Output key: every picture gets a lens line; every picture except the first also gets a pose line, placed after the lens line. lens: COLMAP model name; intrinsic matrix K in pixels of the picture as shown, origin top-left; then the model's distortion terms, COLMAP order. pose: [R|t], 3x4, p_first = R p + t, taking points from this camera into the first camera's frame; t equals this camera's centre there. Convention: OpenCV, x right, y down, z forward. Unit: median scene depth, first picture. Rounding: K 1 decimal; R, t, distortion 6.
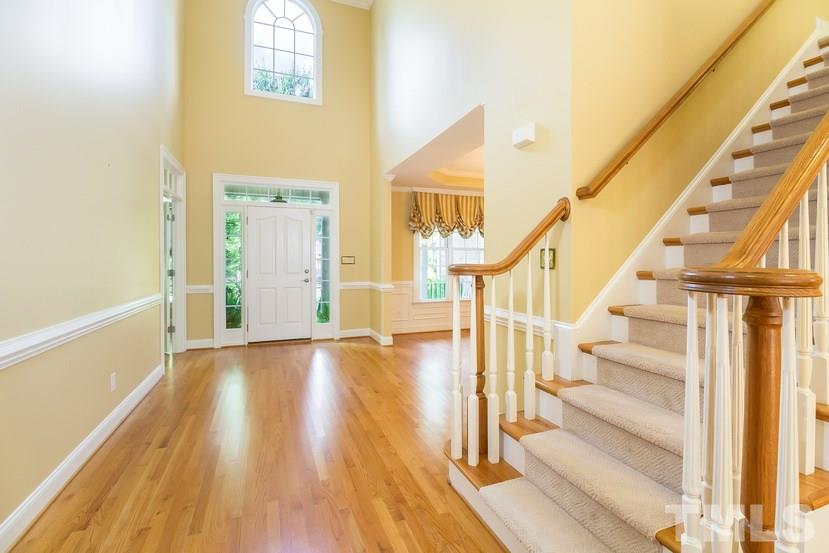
lens RADIAL K [[386.8, 0, 415.7], [0, 386.8, 270.2], [0, 0, 1]] dist [-0.005027, -0.000234]
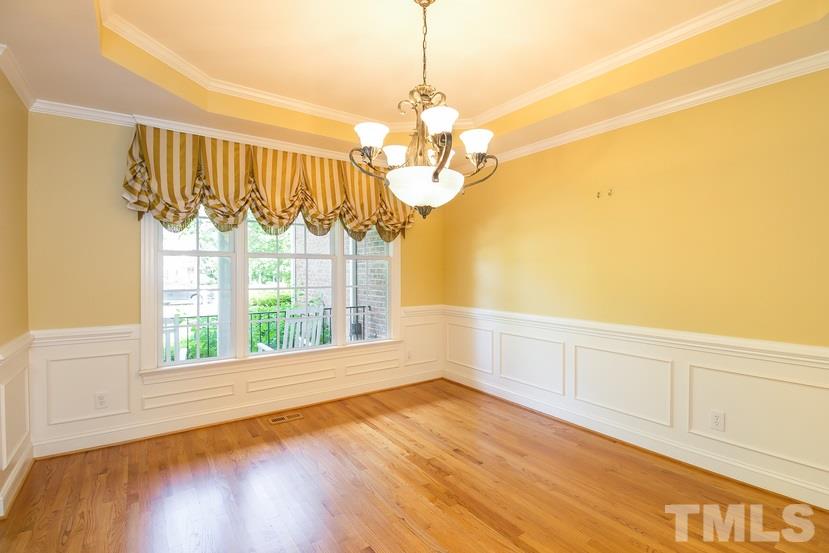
lens RADIAL K [[386.8, 0, 414.7], [0, 386.8, 275.2], [0, 0, 1]] dist [-0.005027, -0.000234]
pose [[0.973283, -0.002734, 0.229594, 0.199158], [0.005882, 0.999898, -0.013026, -0.021640], [-0.229535, 0.014028, 0.973199, 0.483852]]
